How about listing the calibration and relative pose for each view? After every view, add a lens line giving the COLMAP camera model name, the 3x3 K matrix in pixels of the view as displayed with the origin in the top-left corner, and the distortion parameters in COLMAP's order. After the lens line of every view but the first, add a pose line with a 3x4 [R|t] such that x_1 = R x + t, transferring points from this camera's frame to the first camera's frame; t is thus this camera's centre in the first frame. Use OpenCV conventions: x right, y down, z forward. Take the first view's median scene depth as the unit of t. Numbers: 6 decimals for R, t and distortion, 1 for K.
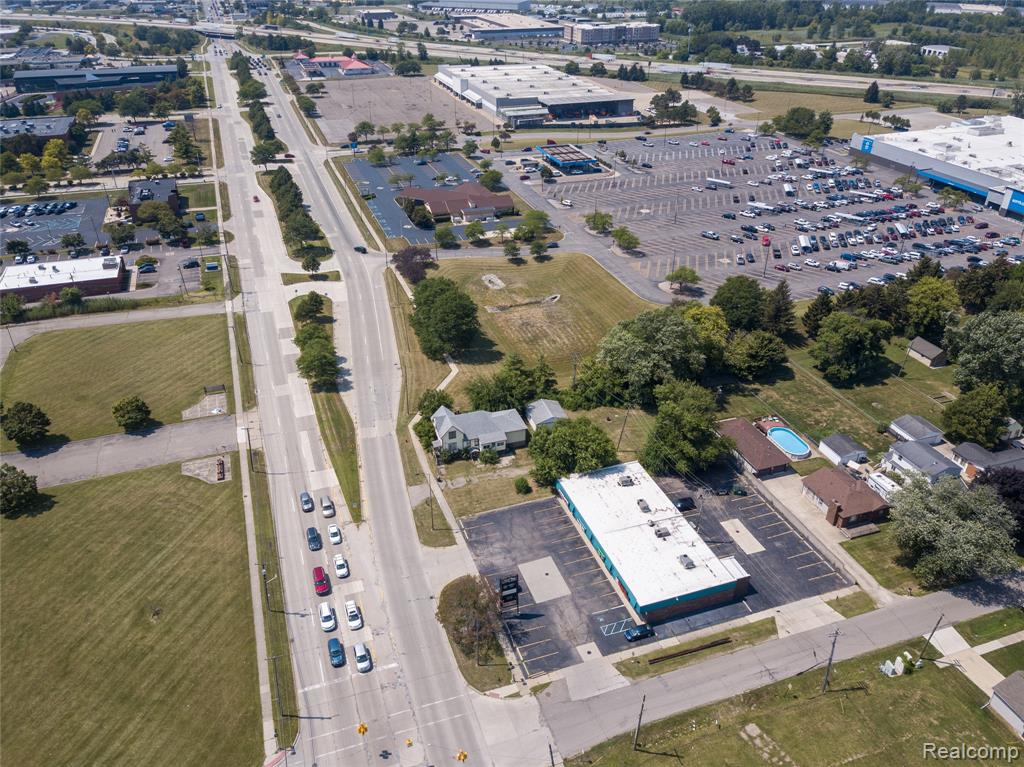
lens RADIAL K [[785.3, 0, 512.0], [0, 785.3, 383.5], [0, 0, 1]] dist [0.003649, 0.004689]
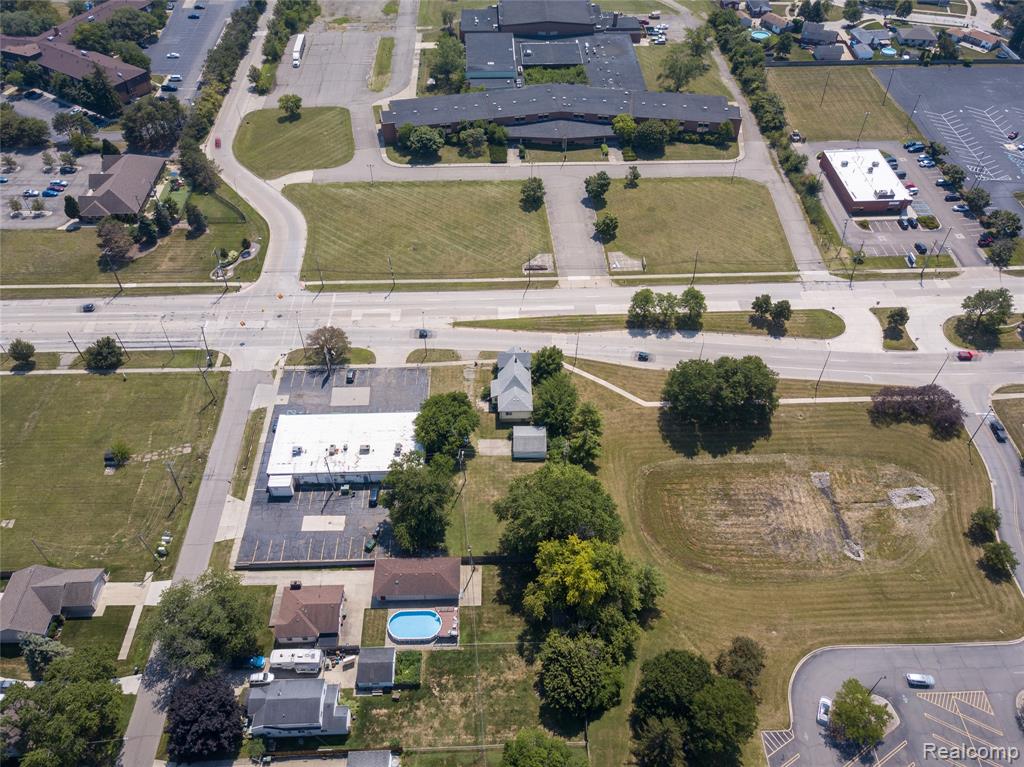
lens RADIAL K [[785.3, 0, 512.0], [0, 785.3, 383.5], [0, 0, 1]] dist [0.003649, 0.004689]
pose [[-0.298079, 0.685167, -0.664601, 0.778402], [-0.483358, 0.492042, 0.724058, -0.836096], [0.823112, 0.537067, 0.184513, 0.813309]]
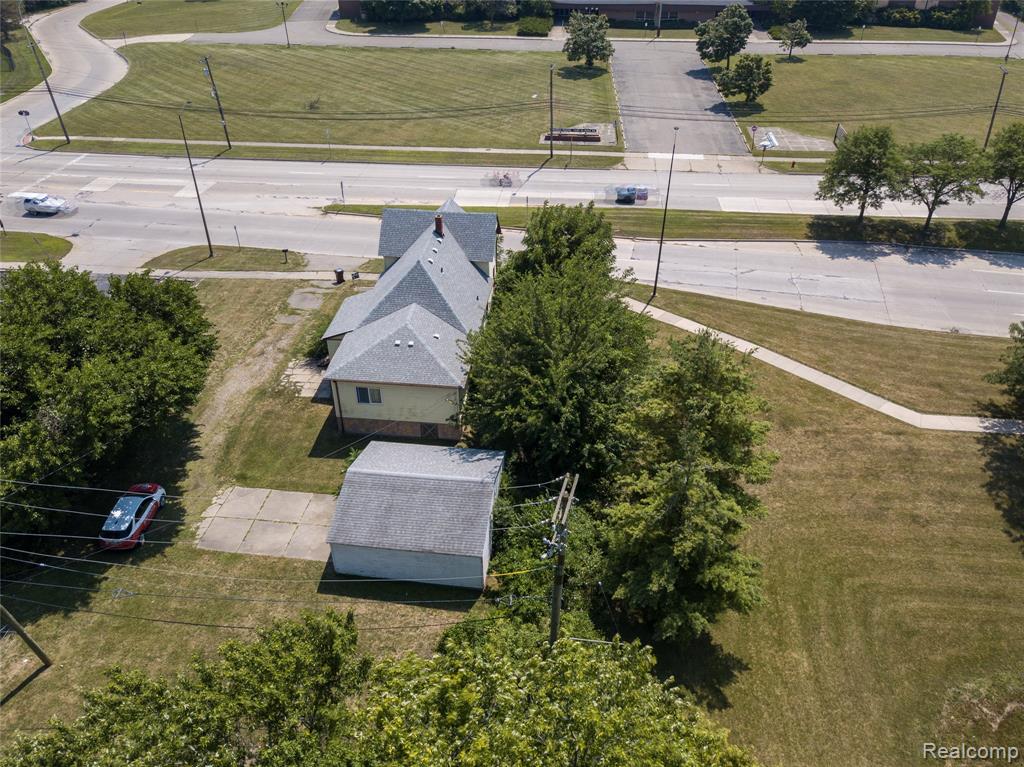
lens RADIAL K [[785.3, 0, 512.0], [0, 785.3, 383.5], [0, 0, 1]] dist [0.003649, 0.004689]
pose [[-0.423360, 0.517980, -0.743278, 0.210352], [-0.451751, 0.590457, 0.668792, -0.168961], [0.785295, 0.618916, -0.015978, 1.100116]]
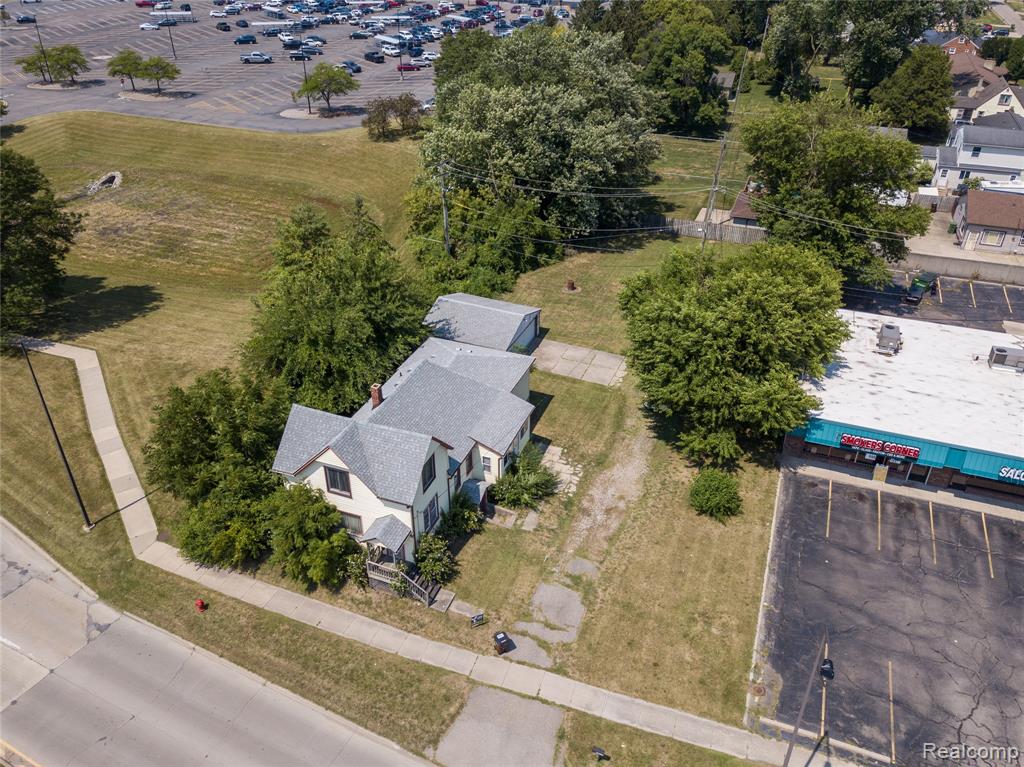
lens RADIAL K [[785.3, 0, 512.0], [0, 785.3, 383.5], [0, 0, 1]] dist [0.003649, 0.004689]
pose [[0.638859, -0.411760, 0.649856, -0.218653], [0.384375, 0.902561, 0.194009, -0.002252], [-0.666420, 0.125844, 0.734879, 0.789445]]
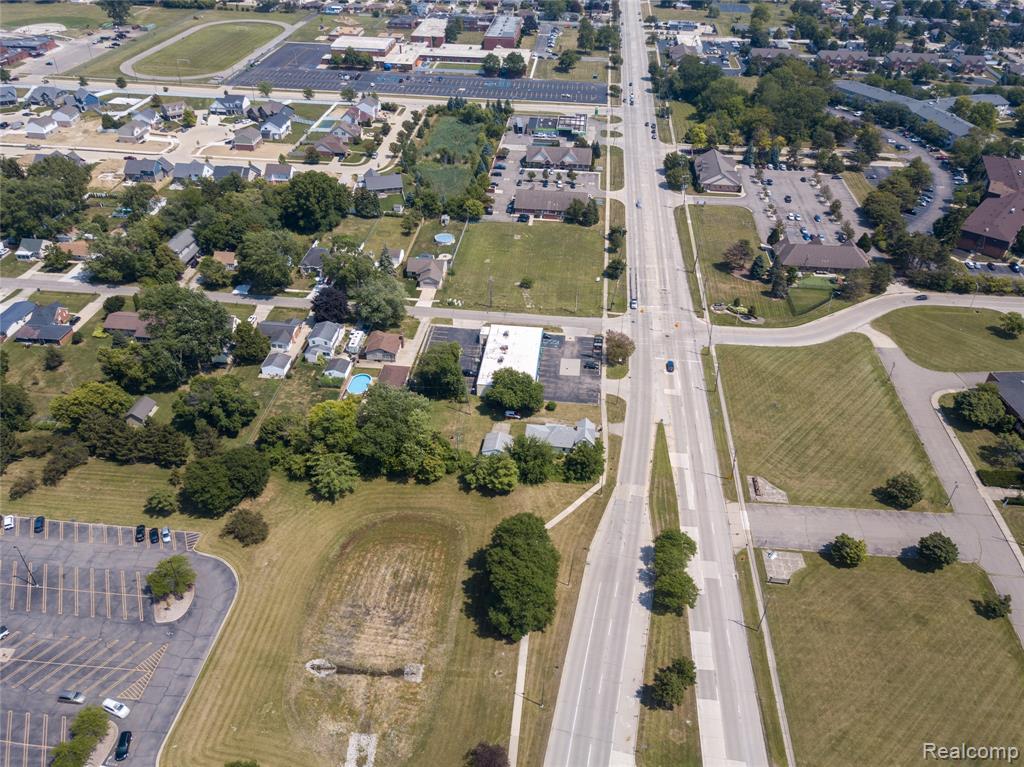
lens RADIAL K [[785.3, 0, 512.0], [0, 785.3, 383.5], [0, 0, 1]] dist [0.003649, 0.004689]
pose [[-0.904622, -0.258771, 0.338670, -0.404137], [0.201570, 0.440373, 0.874895, -1.185963], [-0.375539, 0.859714, -0.346211, 1.465029]]
